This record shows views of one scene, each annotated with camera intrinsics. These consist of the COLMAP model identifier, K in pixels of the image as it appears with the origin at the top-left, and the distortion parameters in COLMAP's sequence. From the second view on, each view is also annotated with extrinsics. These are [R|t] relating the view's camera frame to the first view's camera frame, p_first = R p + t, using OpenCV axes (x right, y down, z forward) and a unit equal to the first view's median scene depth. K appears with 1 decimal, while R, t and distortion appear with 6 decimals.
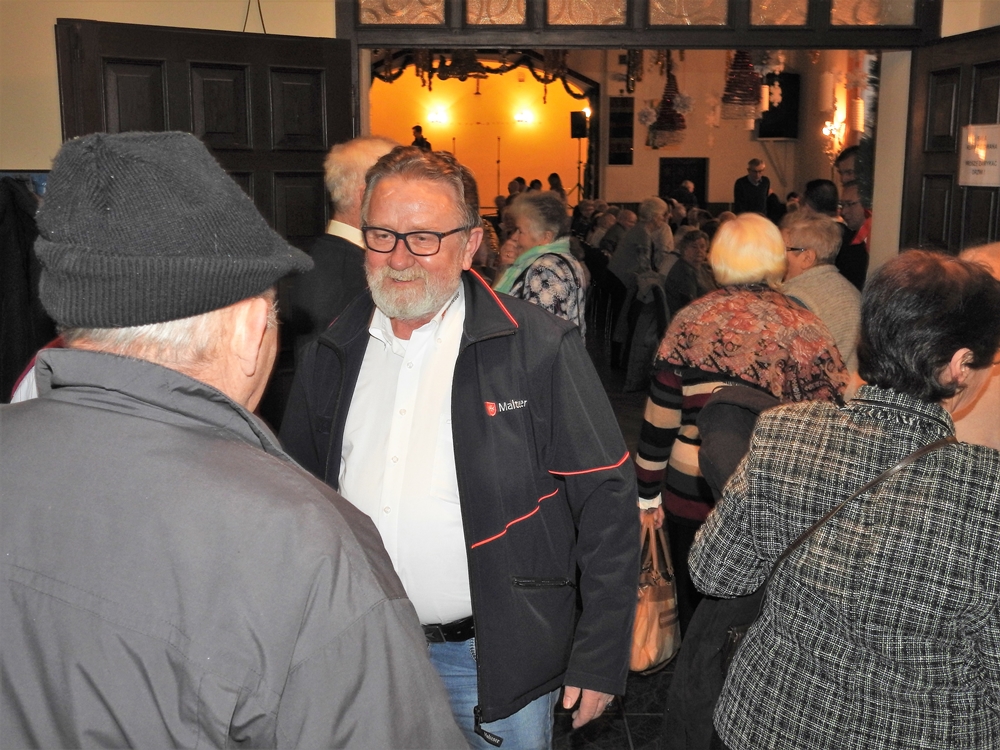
lens RADIAL K [[1161.4, 0, 500.0], [0, 1161.4, 375.0], [0, 0, 1]] dist [0.010991, 0.005666]
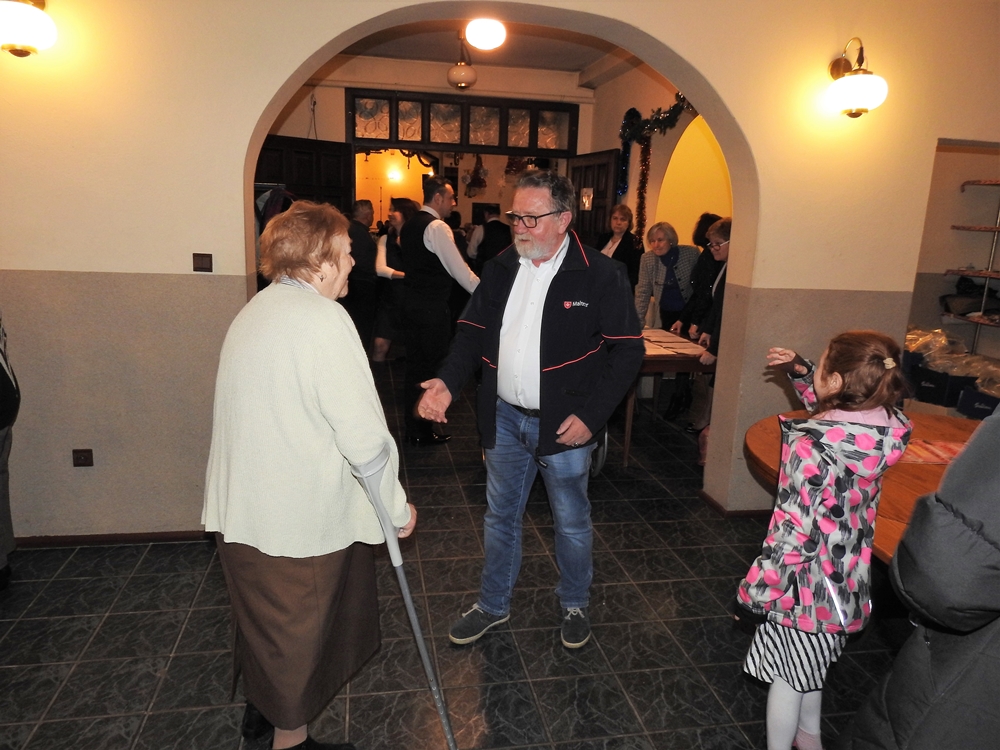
lens RADIAL K [[723.4, 0, 500.0], [0, 723.4, 375.0], [0, 0, 1]] dist [-0.002282, -0.002642]
pose [[0.984592, -0.000903, 0.174868, -0.016866], [-0.007437, 0.998866, 0.047028, 0.027088], [-0.174712, -0.047604, 0.983468, -0.122689]]
